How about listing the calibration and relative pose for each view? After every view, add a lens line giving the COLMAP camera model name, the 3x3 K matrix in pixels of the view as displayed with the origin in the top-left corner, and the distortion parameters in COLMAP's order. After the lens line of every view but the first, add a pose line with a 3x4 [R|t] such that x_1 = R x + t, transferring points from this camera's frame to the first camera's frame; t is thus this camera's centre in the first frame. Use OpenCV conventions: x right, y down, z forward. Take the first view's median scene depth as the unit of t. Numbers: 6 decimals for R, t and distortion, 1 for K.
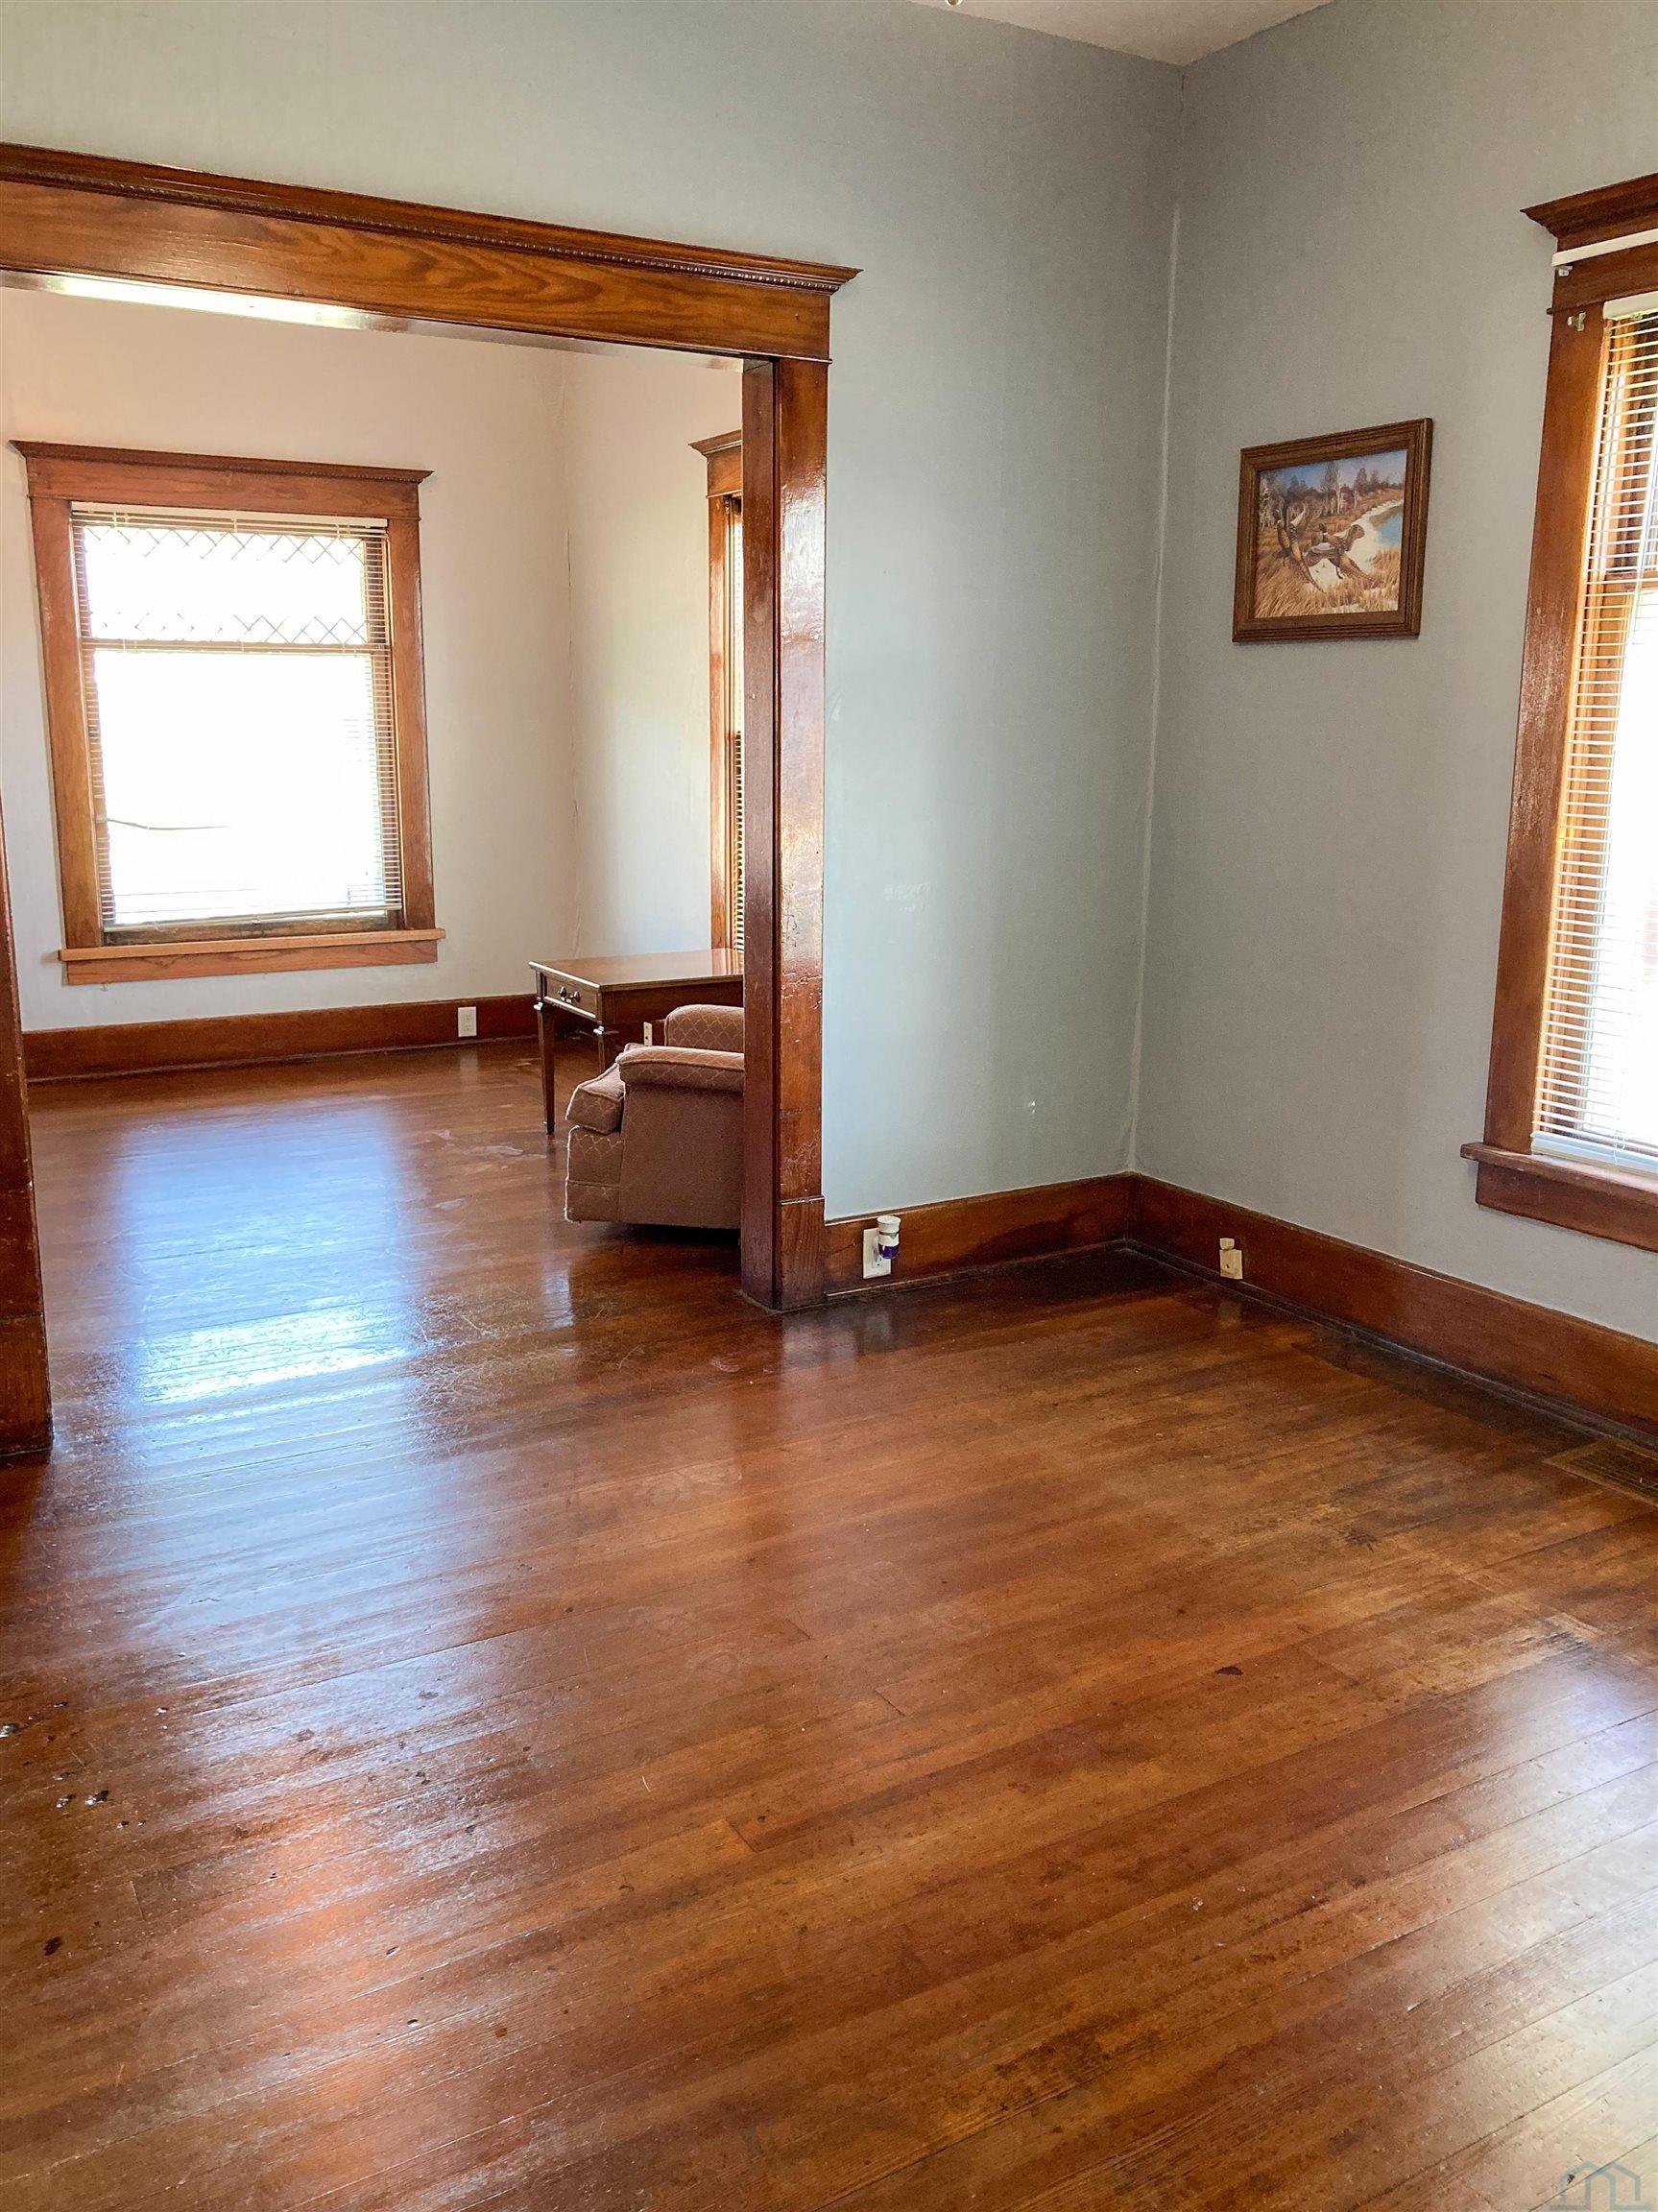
lens RADIAL K [[1817.7, 0, 829.0], [0, 1817.7, 1106.0], [0, 0, 1]] dist [0.023775, 0.001343]
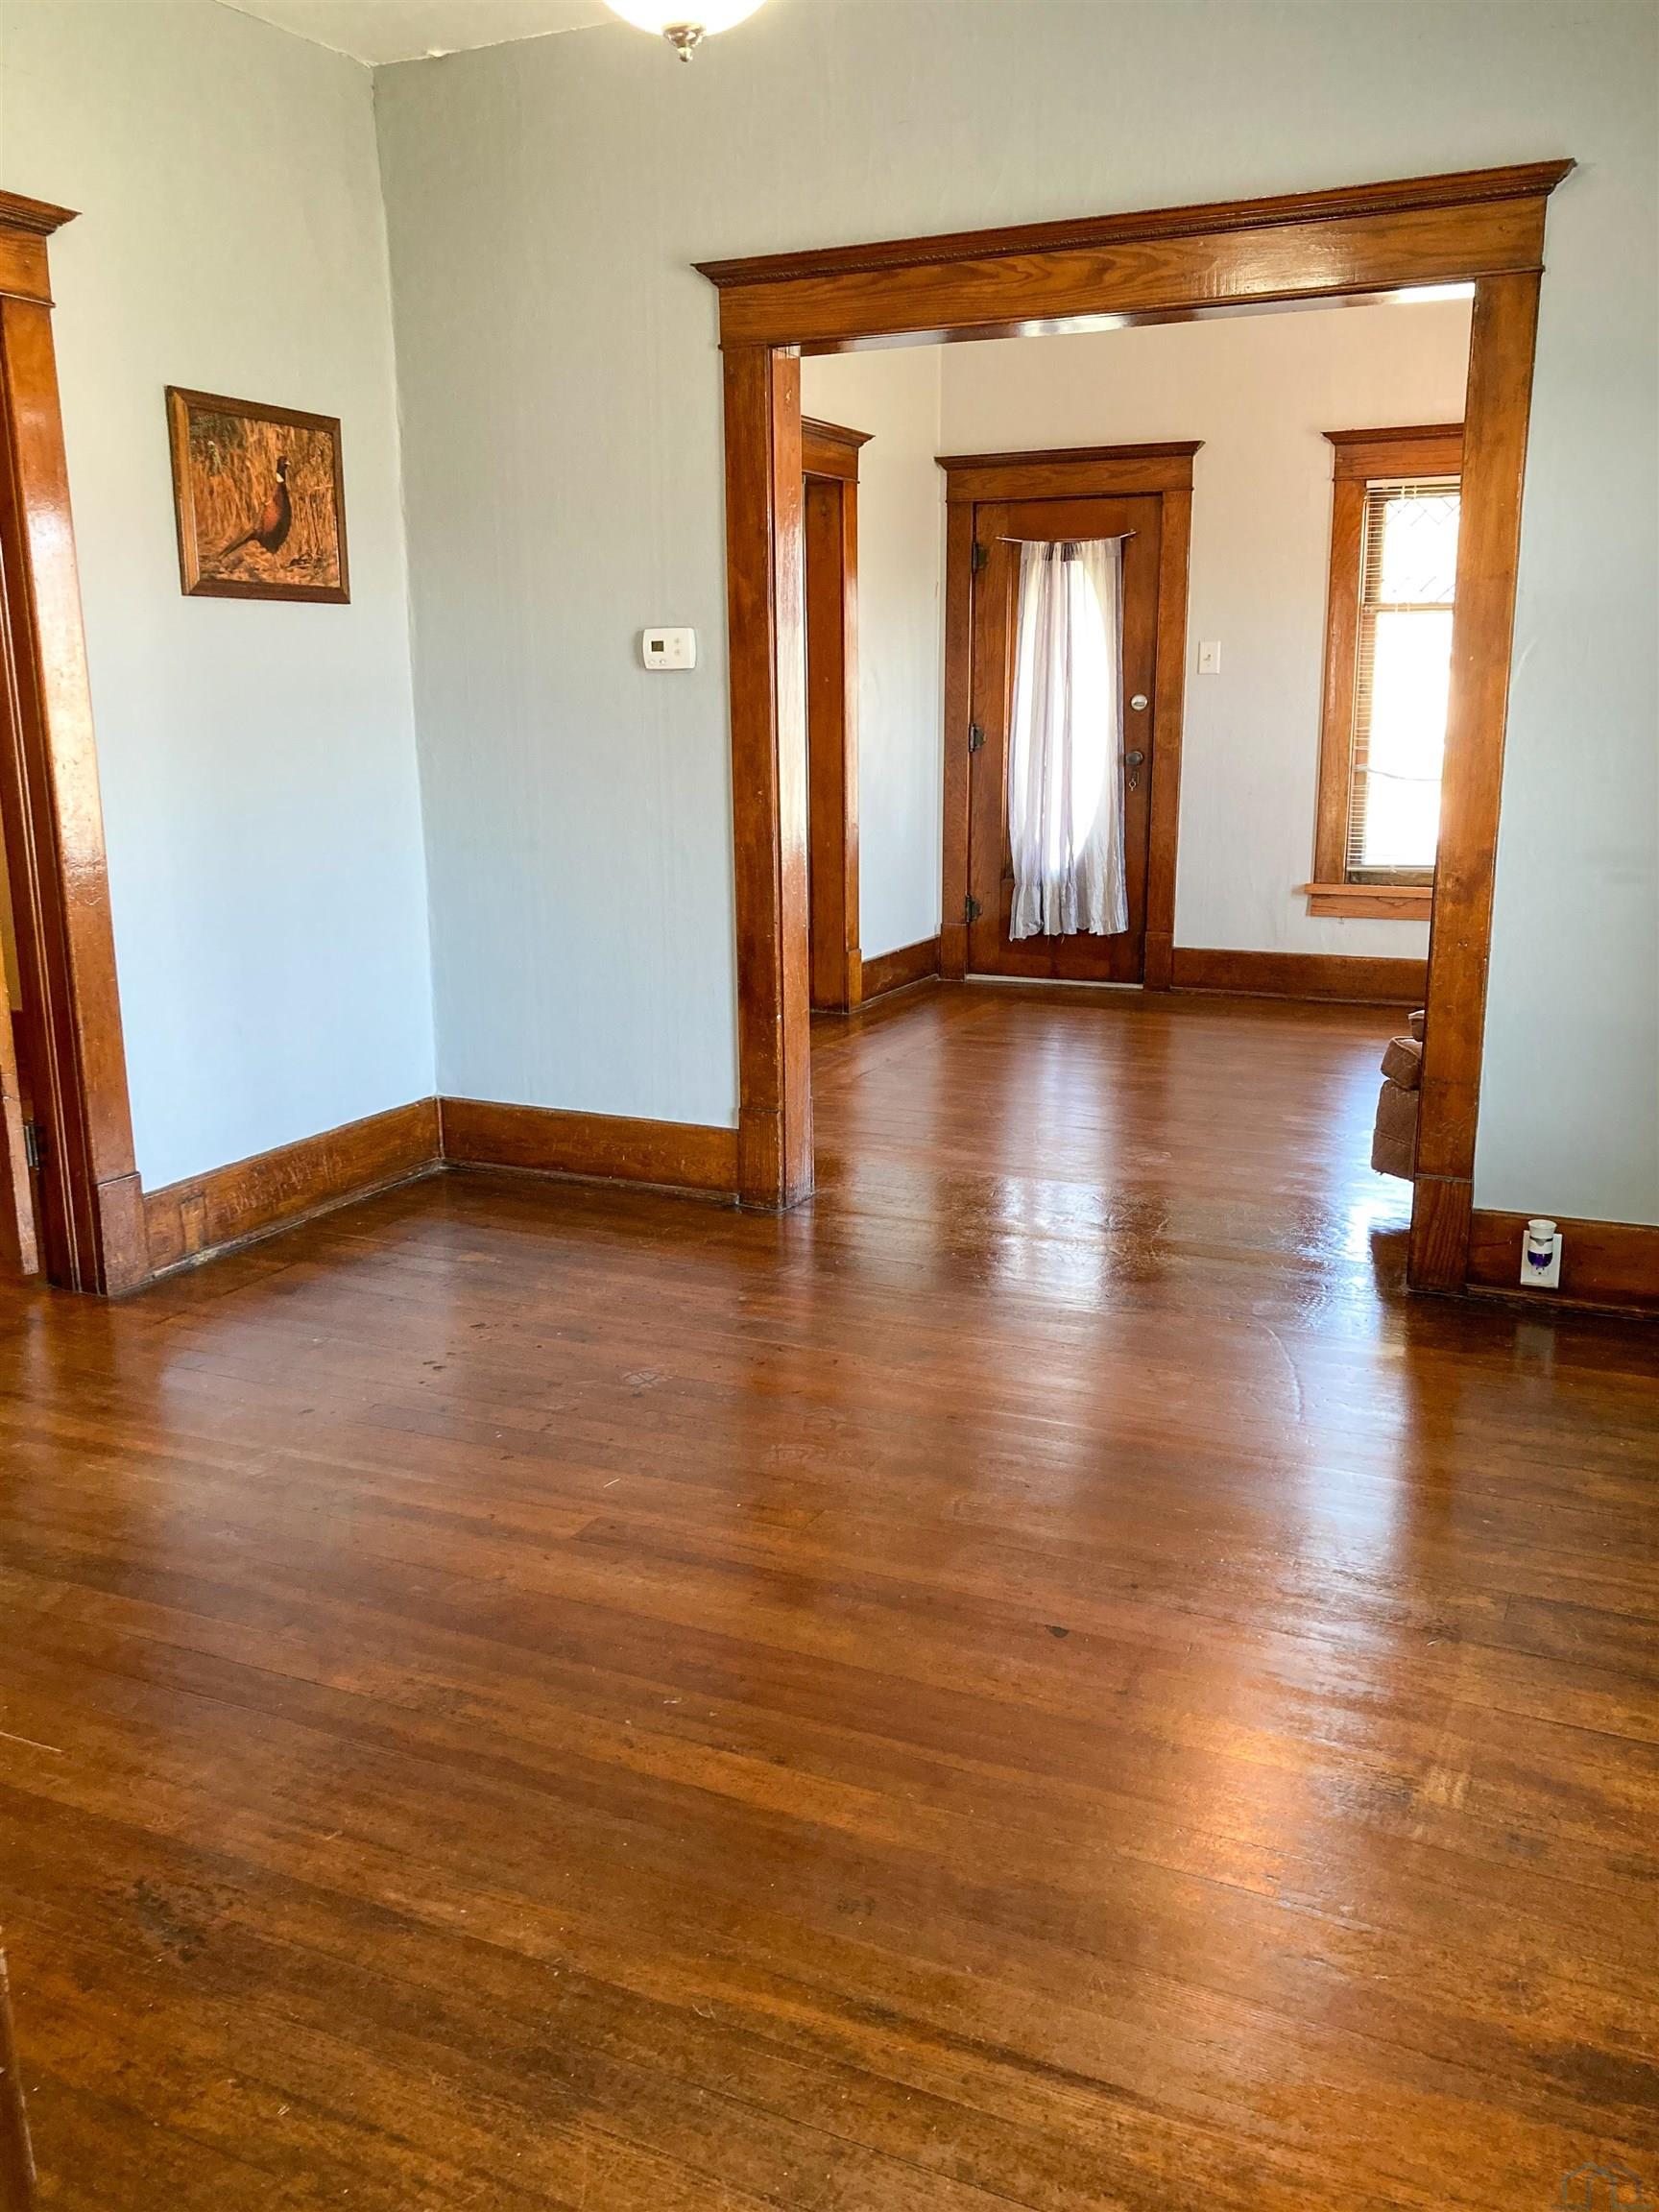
lens RADIAL K [[1806.1, 0, 829.5], [0, 1806.1, 1106.0], [0, 0, 1]] dist [0.001635, 0.002209]
pose [[0.568805, 0.178111, -0.802956, 0.545187], [-0.161980, 0.981409, 0.102951, -0.029318], [0.806365, 0.071504, 0.587080, 0.193029]]
